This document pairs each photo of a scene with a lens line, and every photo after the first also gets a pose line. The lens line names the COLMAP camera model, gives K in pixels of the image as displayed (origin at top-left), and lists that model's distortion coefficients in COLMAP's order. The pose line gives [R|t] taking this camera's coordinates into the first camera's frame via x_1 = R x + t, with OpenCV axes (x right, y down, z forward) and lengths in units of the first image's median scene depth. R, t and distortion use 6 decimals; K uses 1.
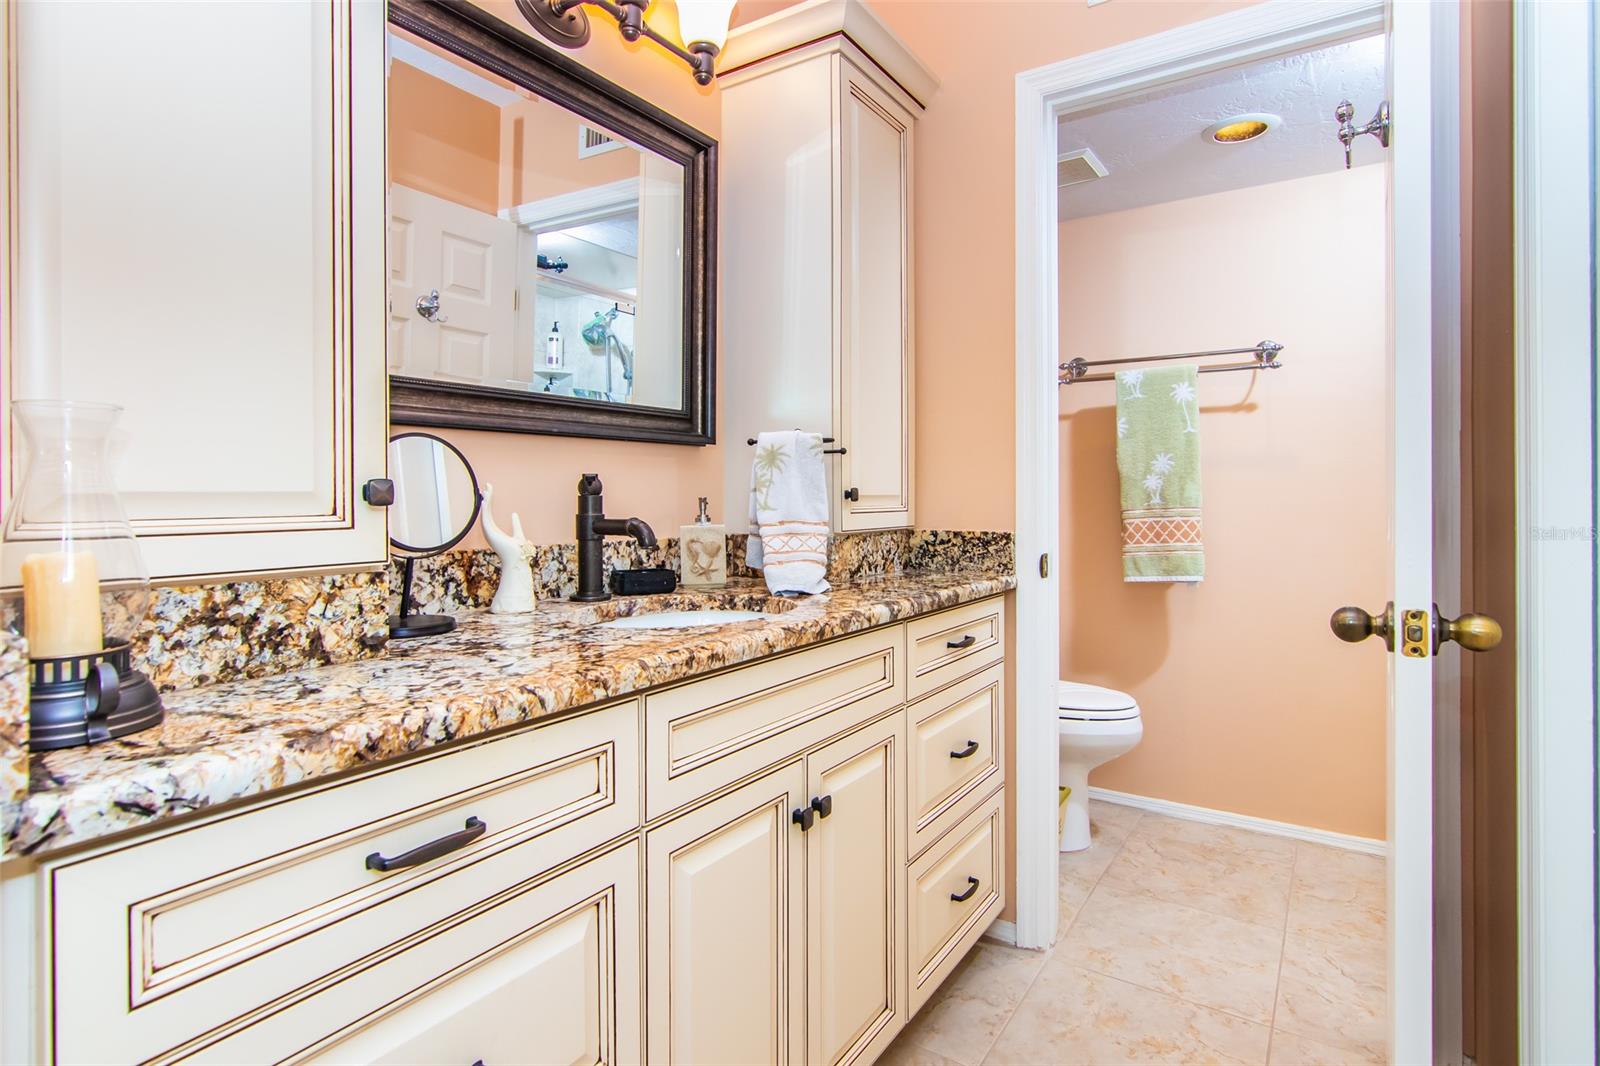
lens RADIAL K [[809.2, 0, 782.6], [0, 809.2, 492.9], [0, 0, 1]] dist [-0.006986, 0.004471]
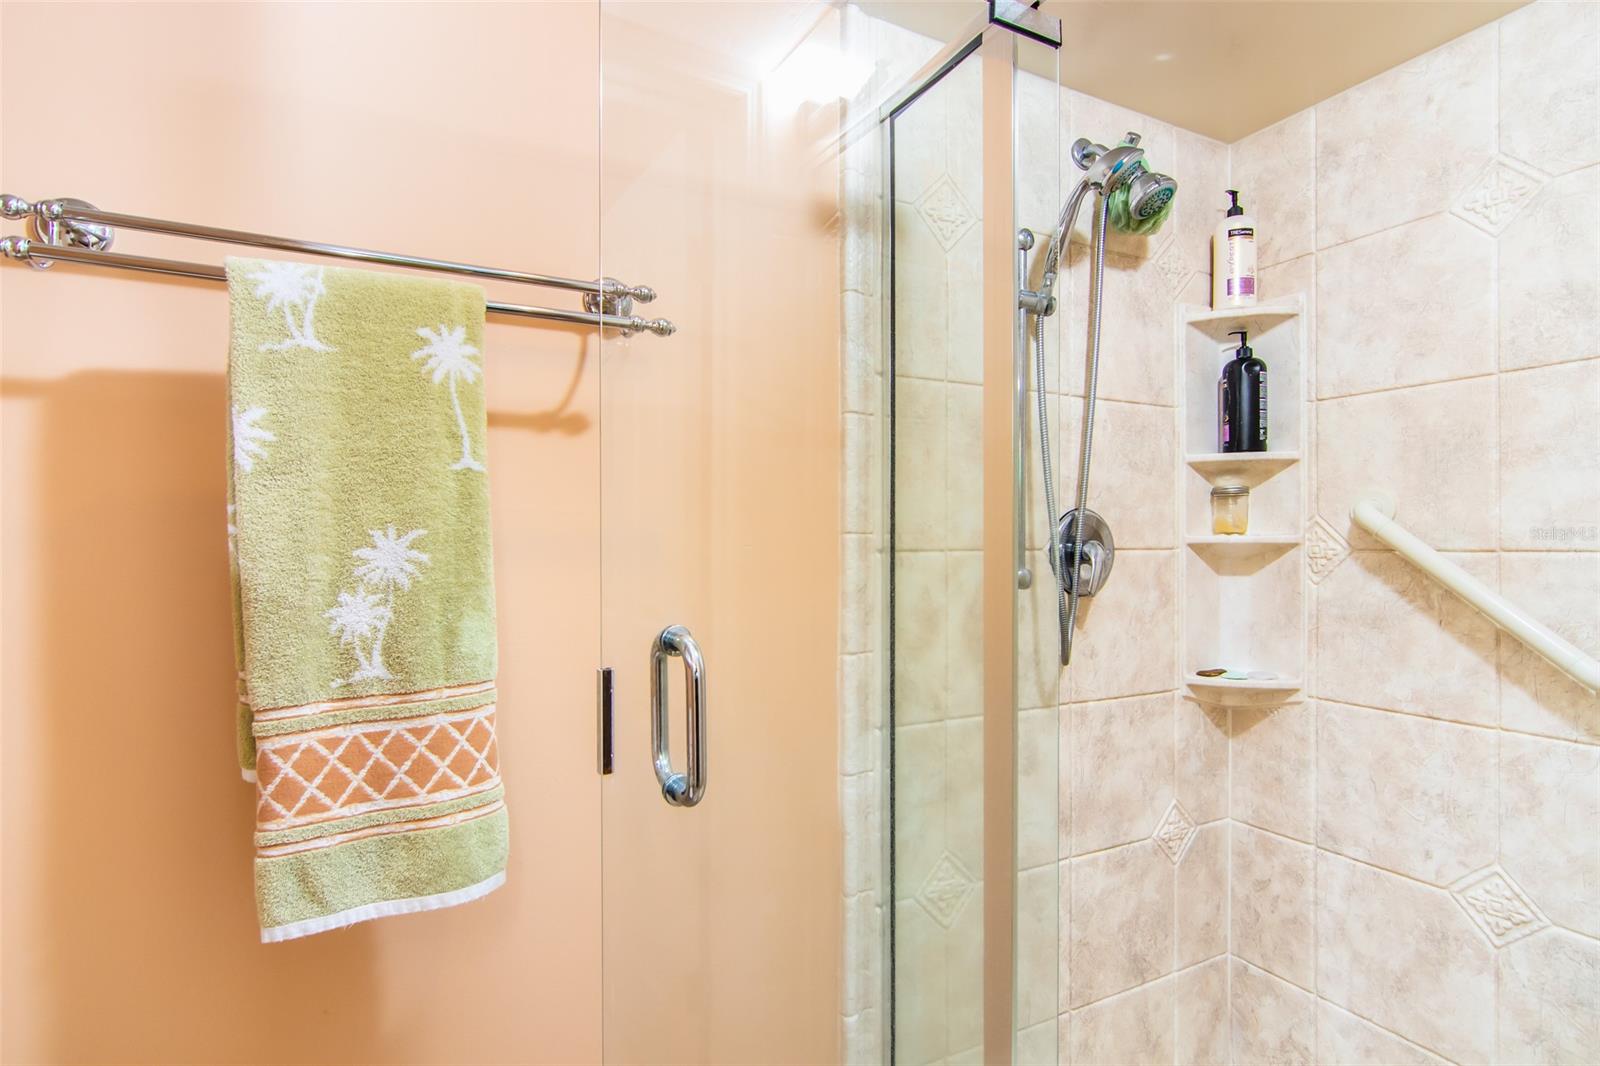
lens RADIAL K [[809.2, 0, 796.8], [0, 809.2, 537.2], [0, 0, 1]] dist [-0.006986, 0.004471]
pose [[0.454750, 0.004040, 0.890610, 0.248040], [0.001357, 0.999985, -0.005229, -0.042868], [-0.890618, 0.003586, 0.454738, 0.696655]]
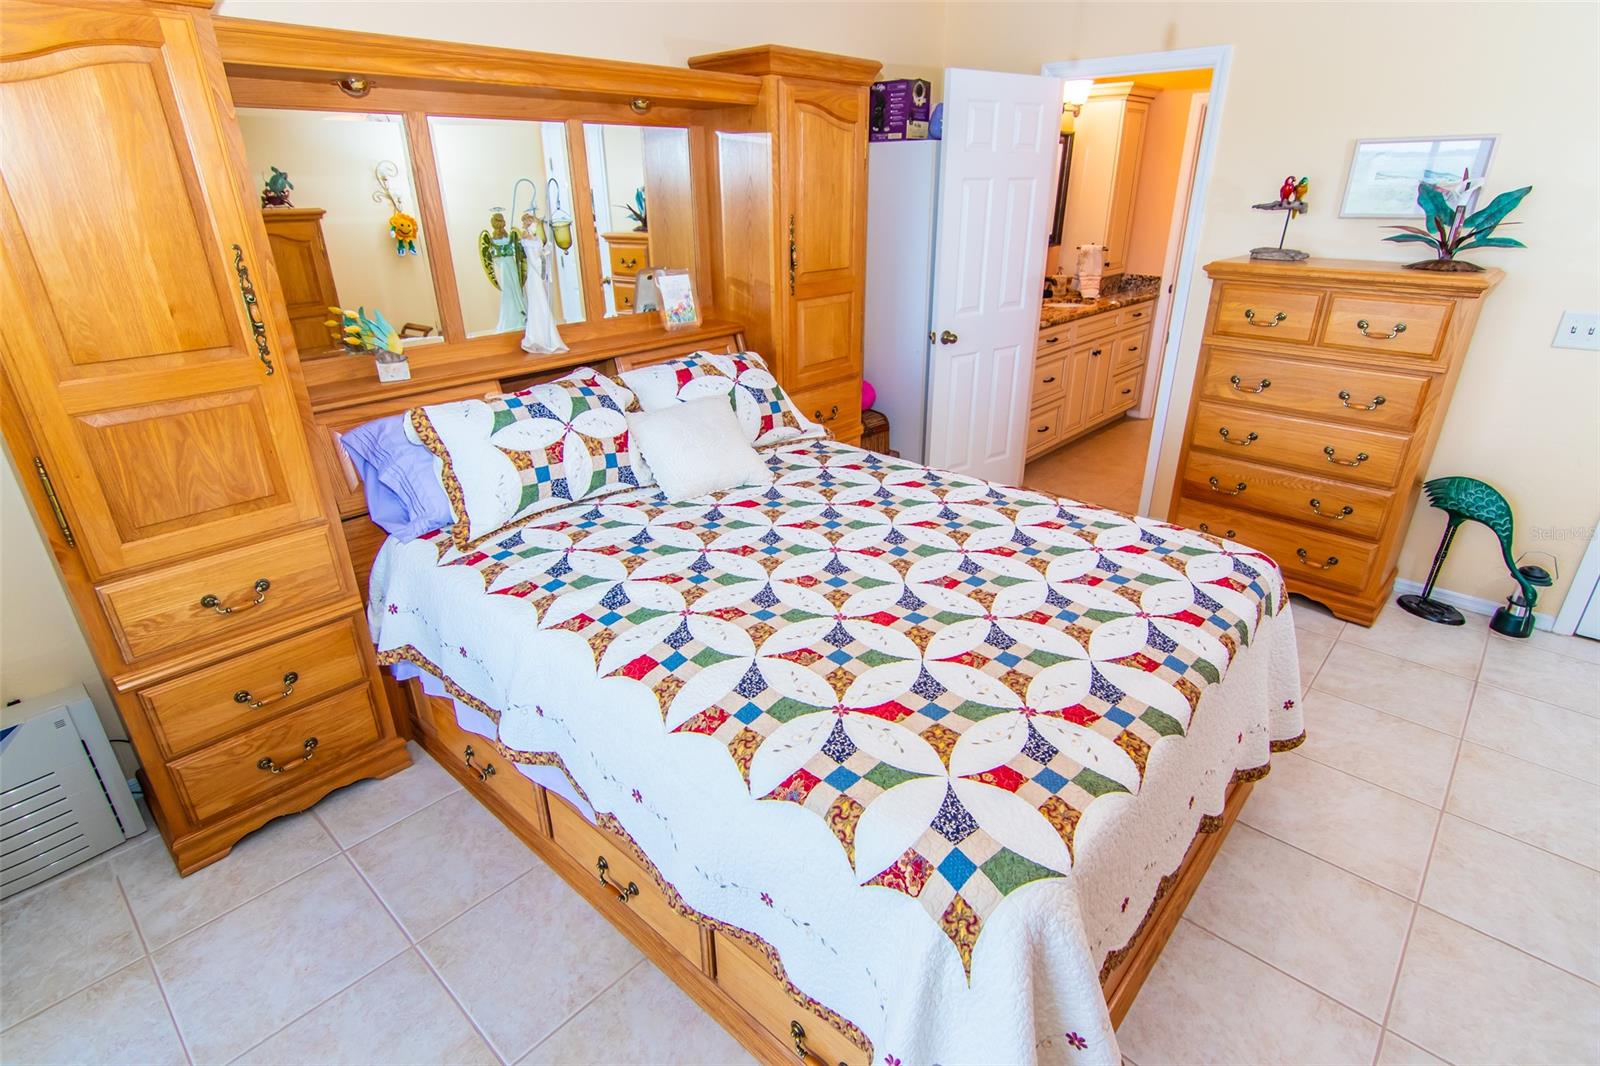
lens RADIAL K [[809.2, 0, 796.8], [0, 809.2, 542.0], [0, 0, 1]] dist [-0.006986, 0.004471]
pose [[0.990971, 0.048767, -0.124893, -0.643561], [0.006241, 0.913719, 0.406299, -0.287683], [0.133931, -0.403410, 0.905165, -2.331281]]
